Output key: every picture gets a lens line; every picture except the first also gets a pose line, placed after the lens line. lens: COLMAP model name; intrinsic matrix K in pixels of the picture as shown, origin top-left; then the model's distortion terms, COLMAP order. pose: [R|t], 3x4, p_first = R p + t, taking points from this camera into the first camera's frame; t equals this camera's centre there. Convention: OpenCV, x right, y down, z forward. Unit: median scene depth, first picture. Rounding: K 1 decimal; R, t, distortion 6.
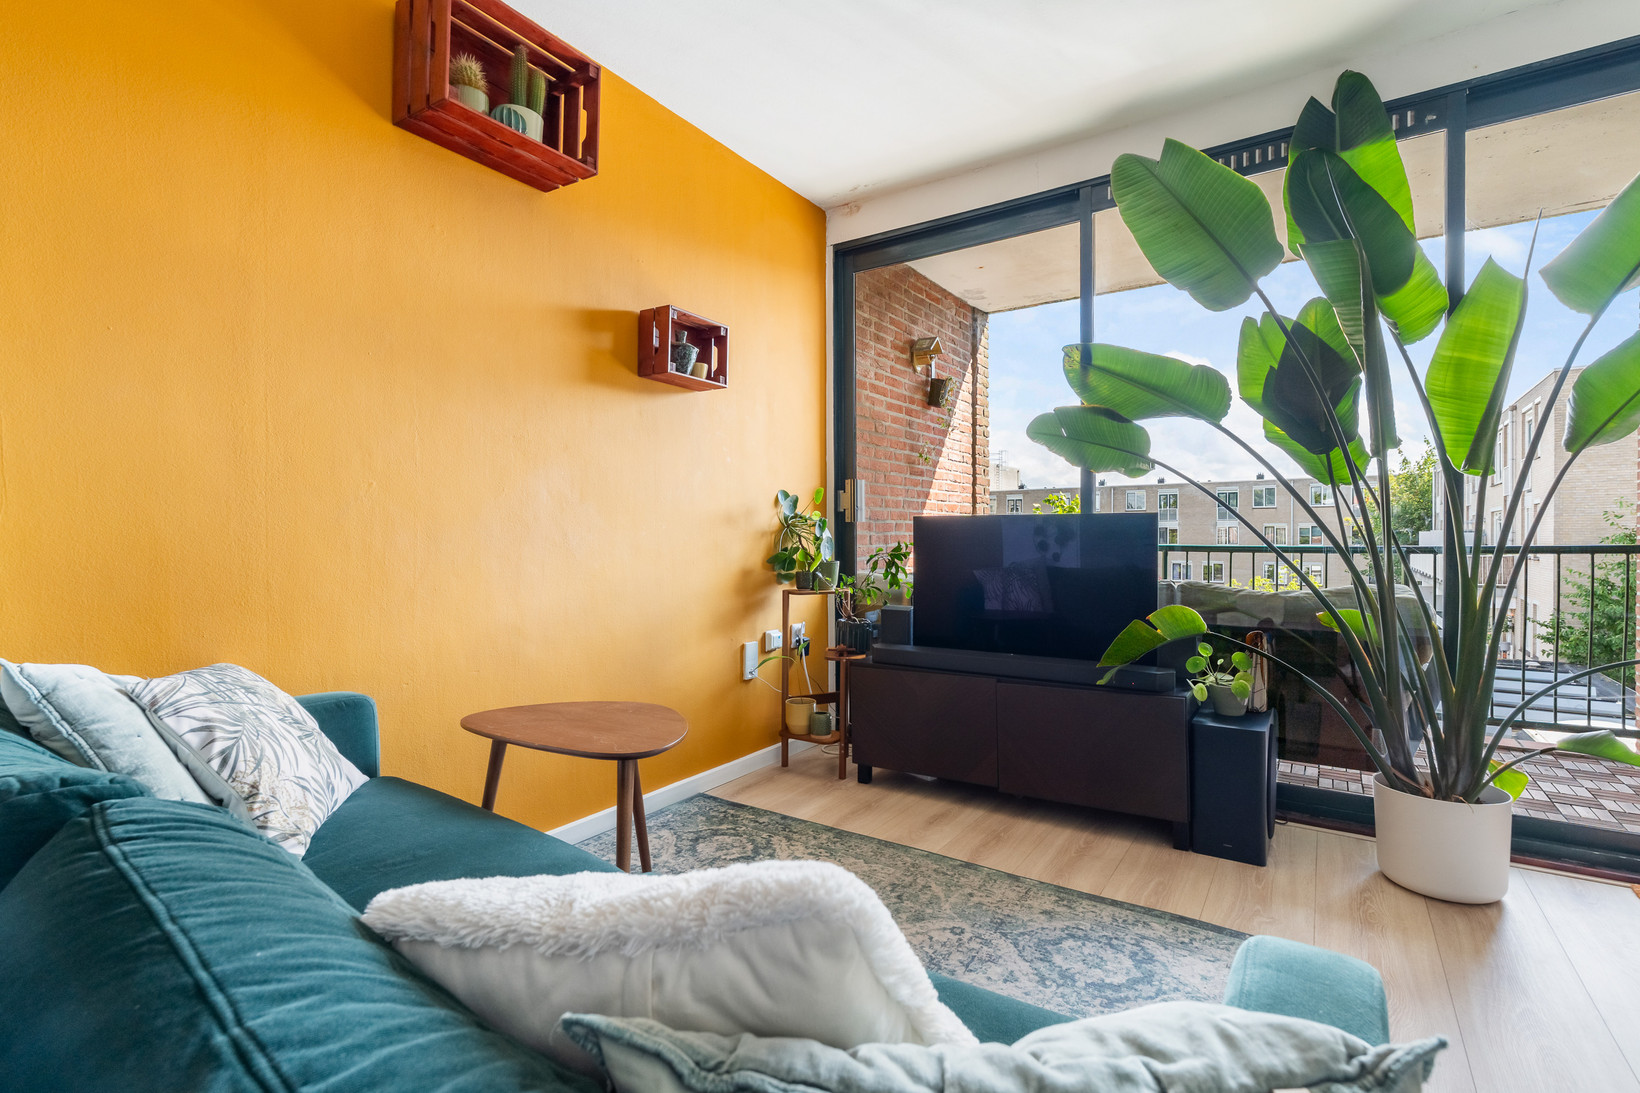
lens RADIAL K [[752.5, 0, 817.3], [0, 752.5, 545.1], [0, 0, 1]] dist [0.000435, -0.000510]
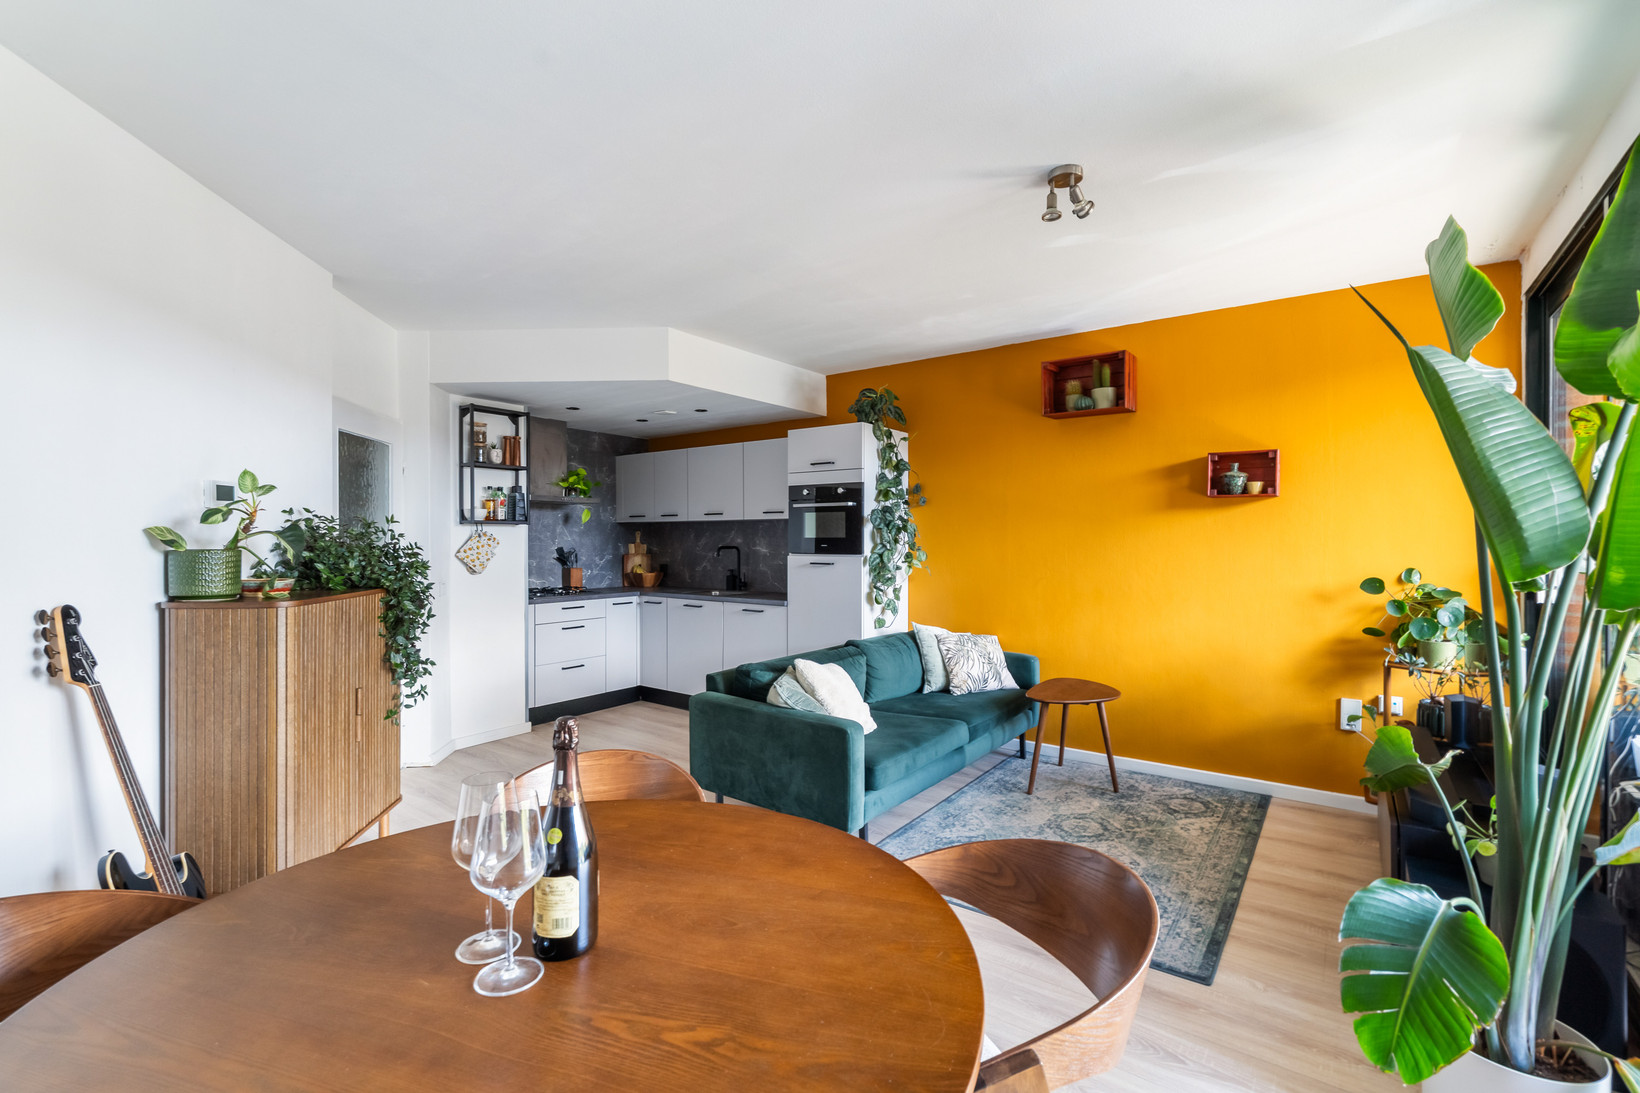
lens RADIAL K [[725.0, 0, 818.0], [0, 725.0, 541.6], [0, 0, 1]] dist [-0.003841, -0.000011]
pose [[-0.043166, 0.009188, -0.999026, 1.204341], [-0.008119, 0.999921, 0.009547, -0.134786], [0.999035, 0.008524, -0.043088, 0.250138]]
